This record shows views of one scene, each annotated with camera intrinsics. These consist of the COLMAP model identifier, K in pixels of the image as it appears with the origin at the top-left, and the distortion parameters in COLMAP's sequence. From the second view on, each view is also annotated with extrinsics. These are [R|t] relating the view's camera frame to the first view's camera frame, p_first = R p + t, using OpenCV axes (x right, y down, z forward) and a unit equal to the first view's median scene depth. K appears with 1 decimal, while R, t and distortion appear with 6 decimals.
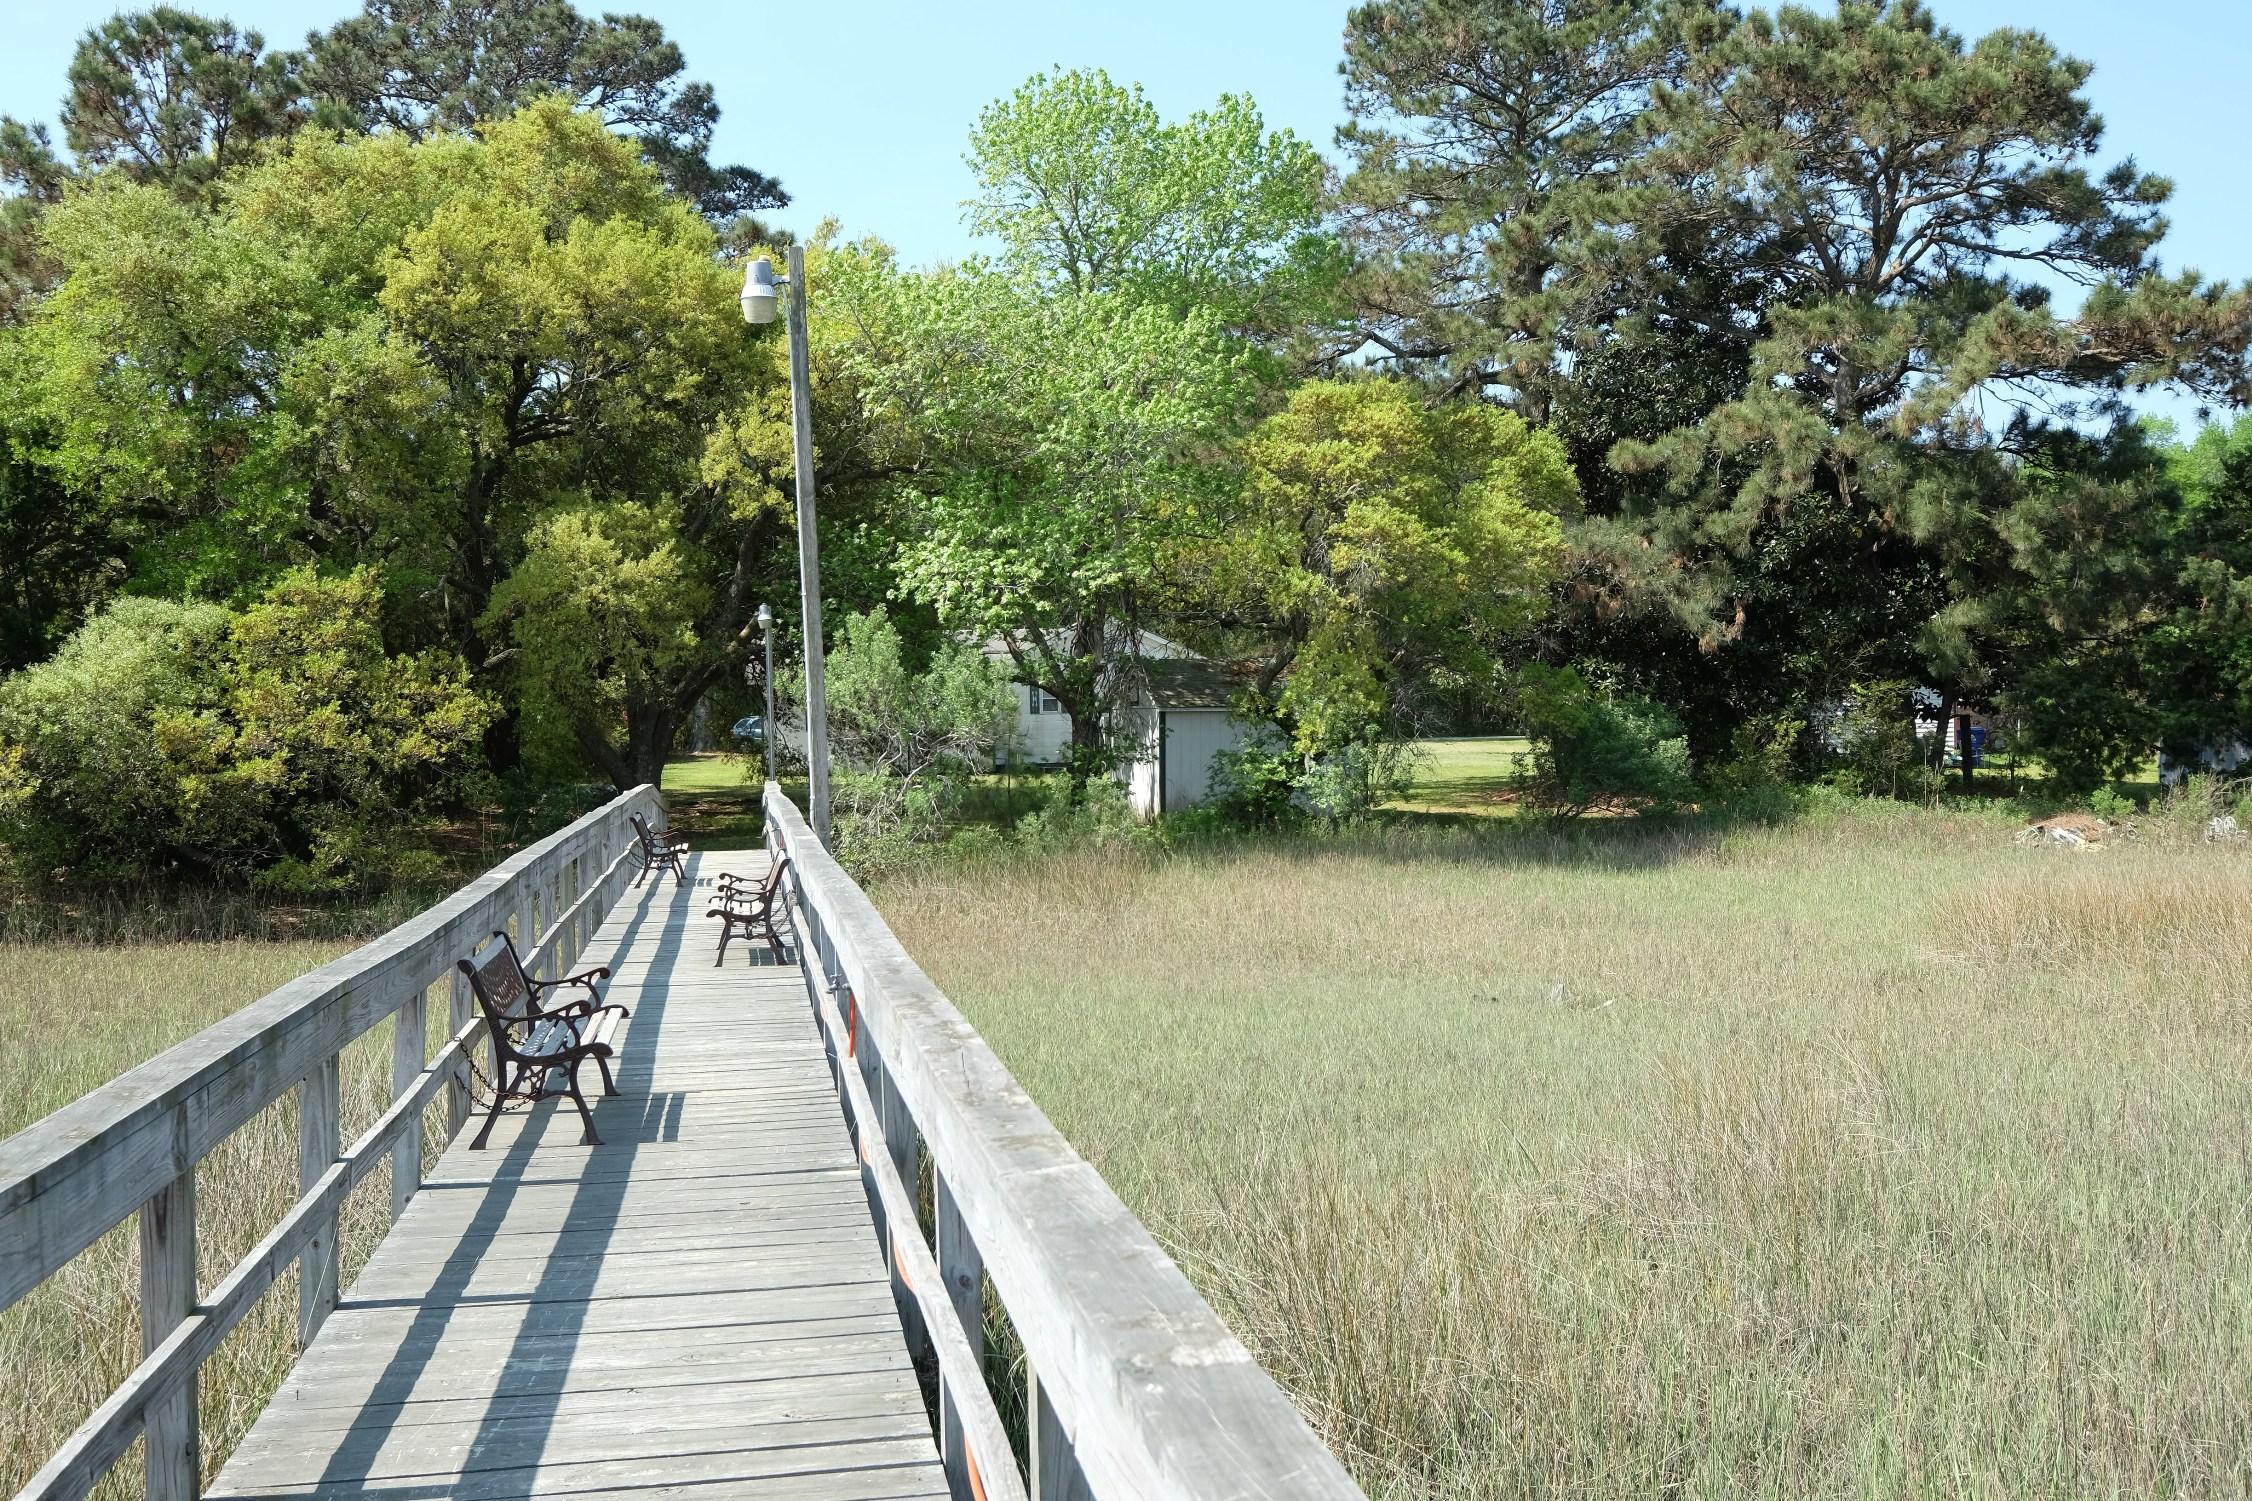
lens RADIAL K [[2310.3, 0, 1126.0], [0, 2310.3, 750.5], [0, 0, 1]] dist [0.004624, 0.010674]
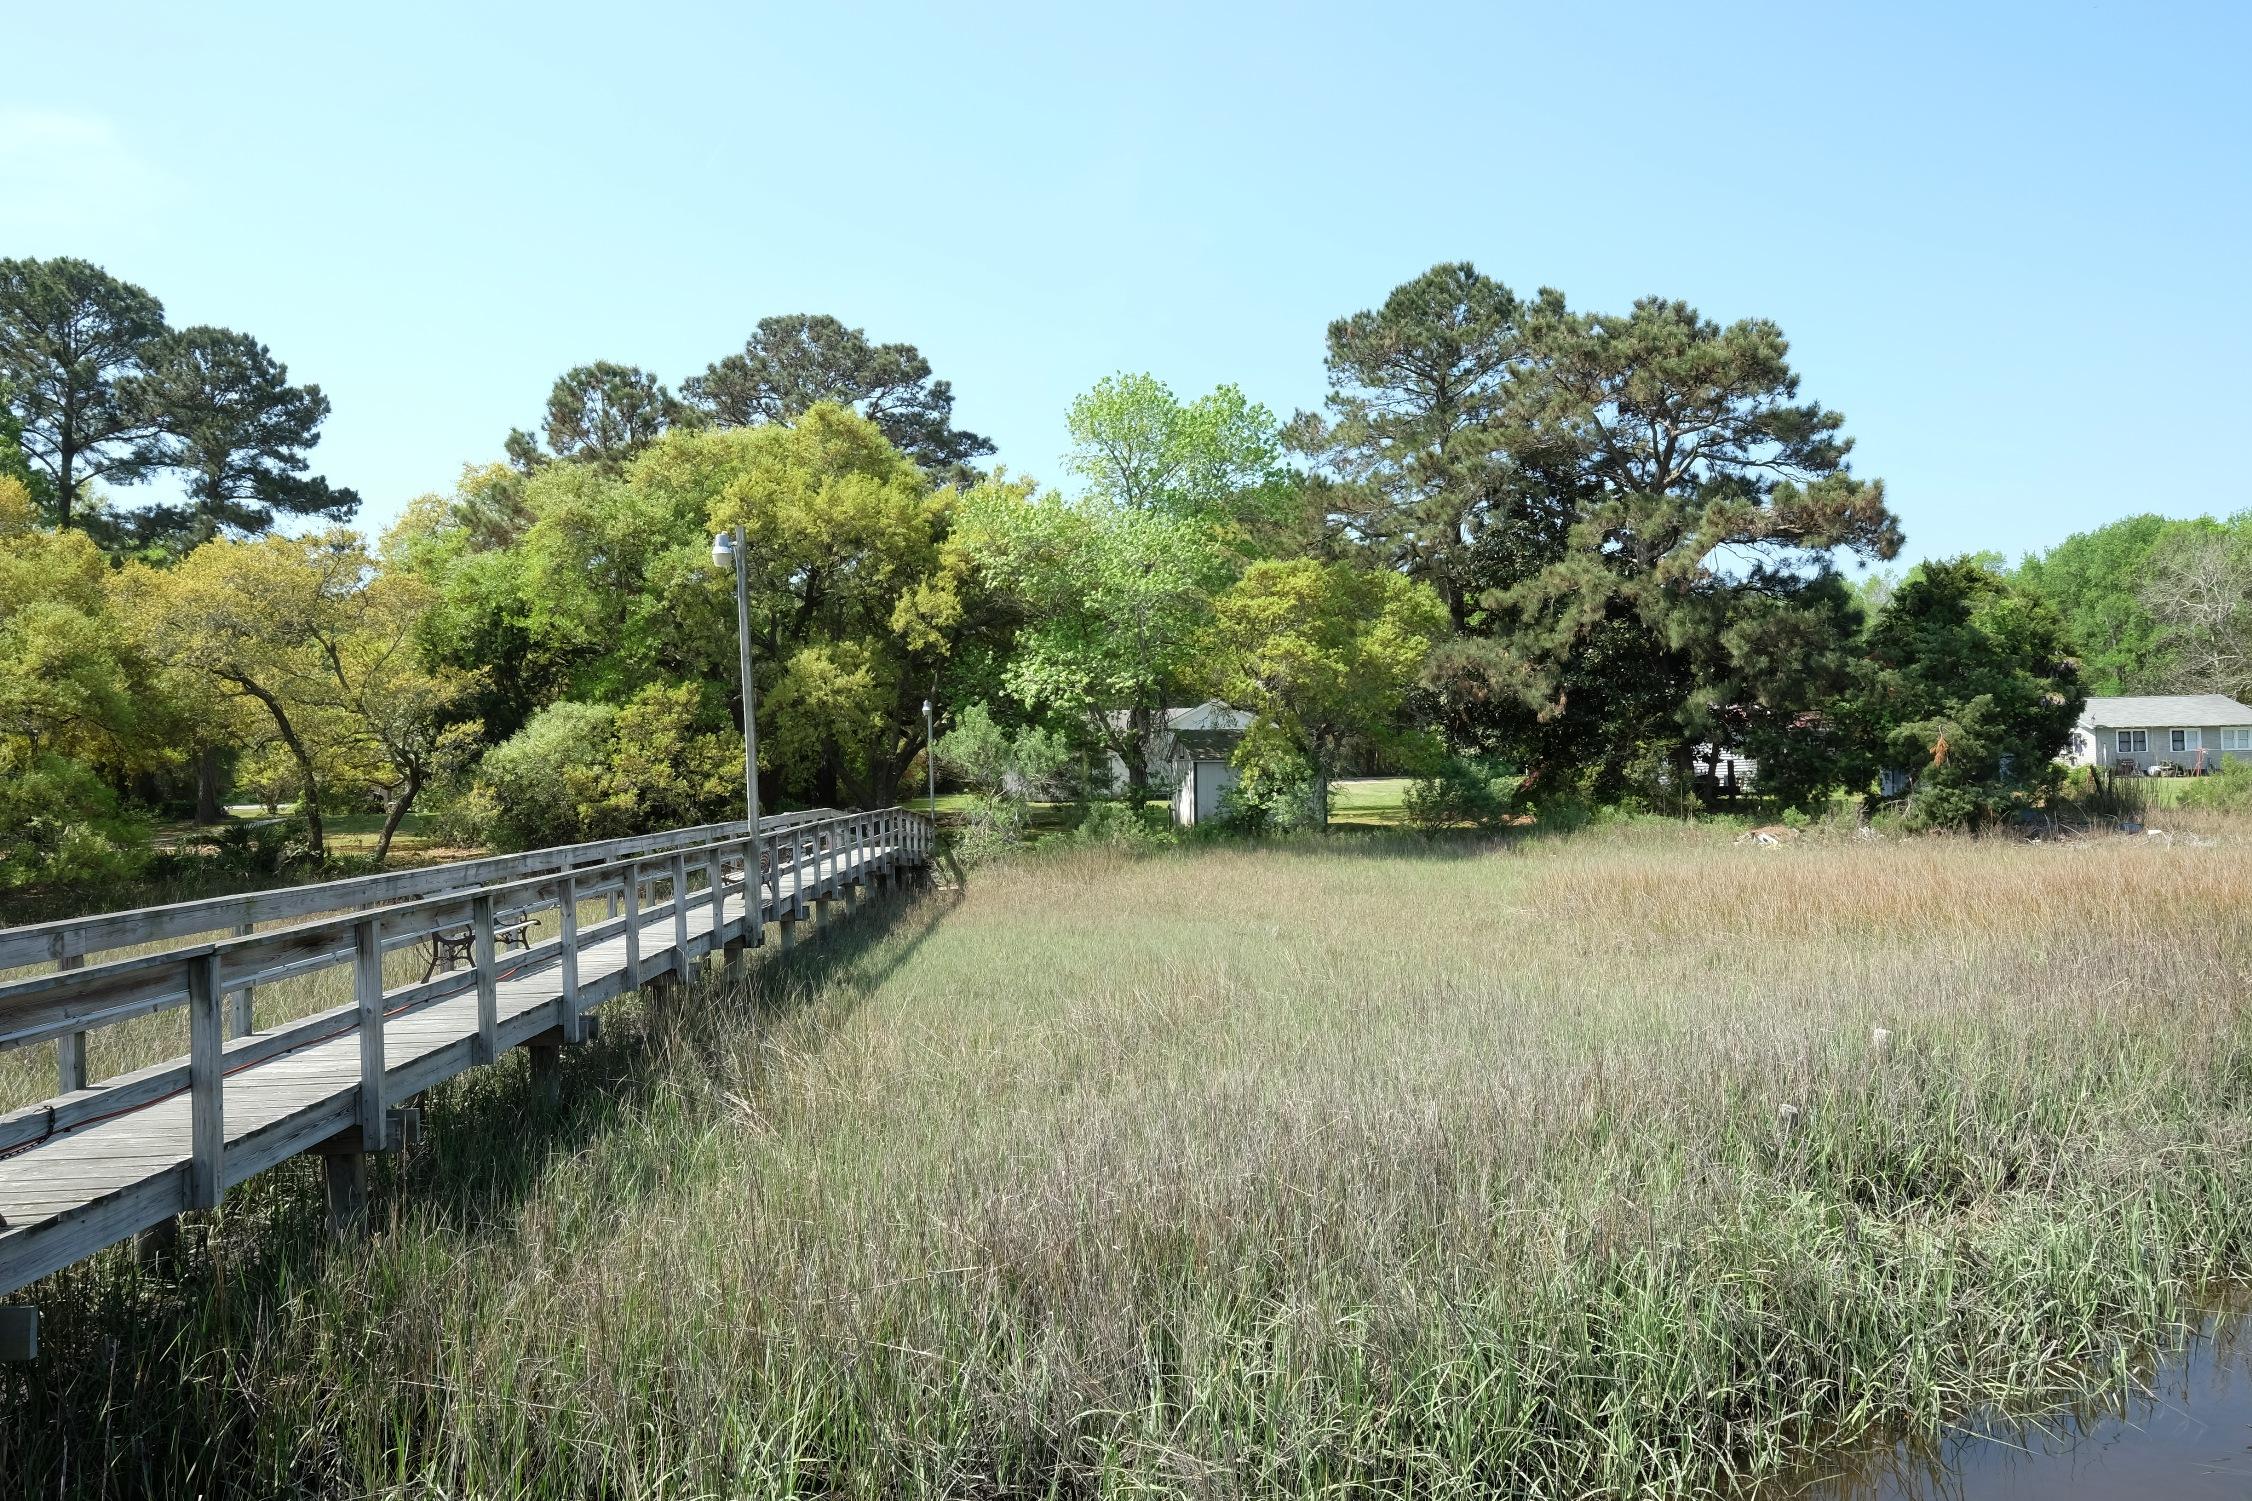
lens RADIAL K [[1524.4, 0, 1112.2], [0, 1524.4, 725.0], [0, 0, 1]] dist [-0.001321, 0.000592]
pose [[0.991511, -0.009772, -0.129658, 0.106441], [0.004534, 0.999164, -0.040638, 0.000103], [0.129947, 0.039705, 0.990726, -0.070454]]
